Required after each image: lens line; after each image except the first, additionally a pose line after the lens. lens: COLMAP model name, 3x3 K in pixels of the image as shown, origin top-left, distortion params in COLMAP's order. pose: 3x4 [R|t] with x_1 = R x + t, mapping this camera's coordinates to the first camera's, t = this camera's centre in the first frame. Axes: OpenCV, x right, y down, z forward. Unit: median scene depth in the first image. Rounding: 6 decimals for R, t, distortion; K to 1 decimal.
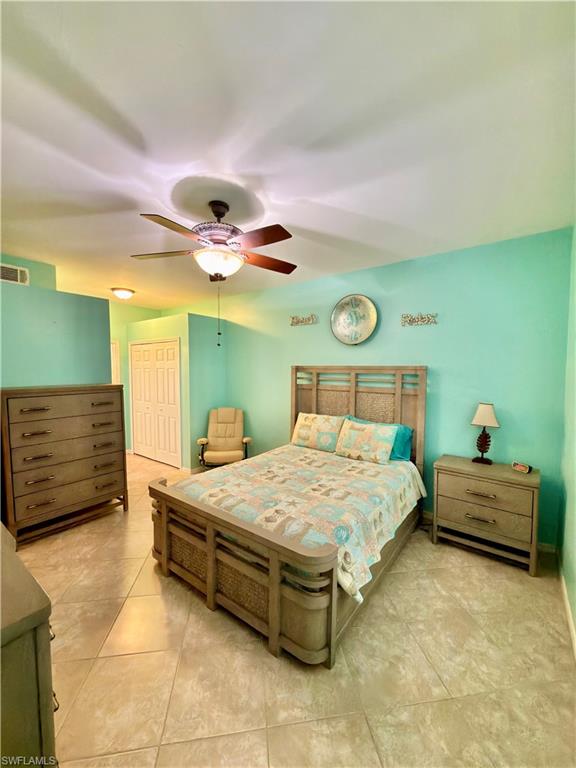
lens RADIAL K [[306.4, 0, 287.6], [0, 306.4, 386.0], [0, 0, 1]] dist [-0.000266, 0.000503]
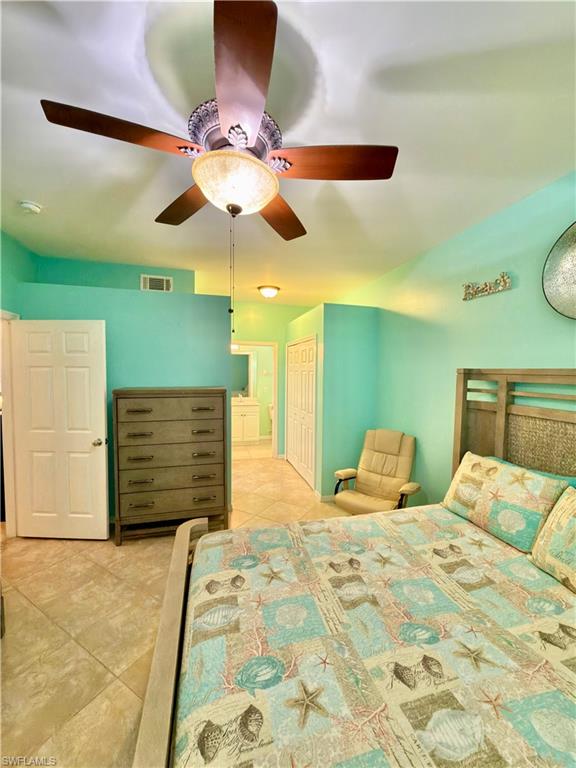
lens RADIAL K [[306.4, 0, 288.9], [0, 306.4, 385.9], [0, 0, 1]] dist [-0.000266, 0.000503]
pose [[0.783460, 0.038641, -0.620240, 0.139674], [-0.045200, 0.998965, 0.005141, -0.024169], [0.619796, 0.024007, 0.784396, 0.388667]]
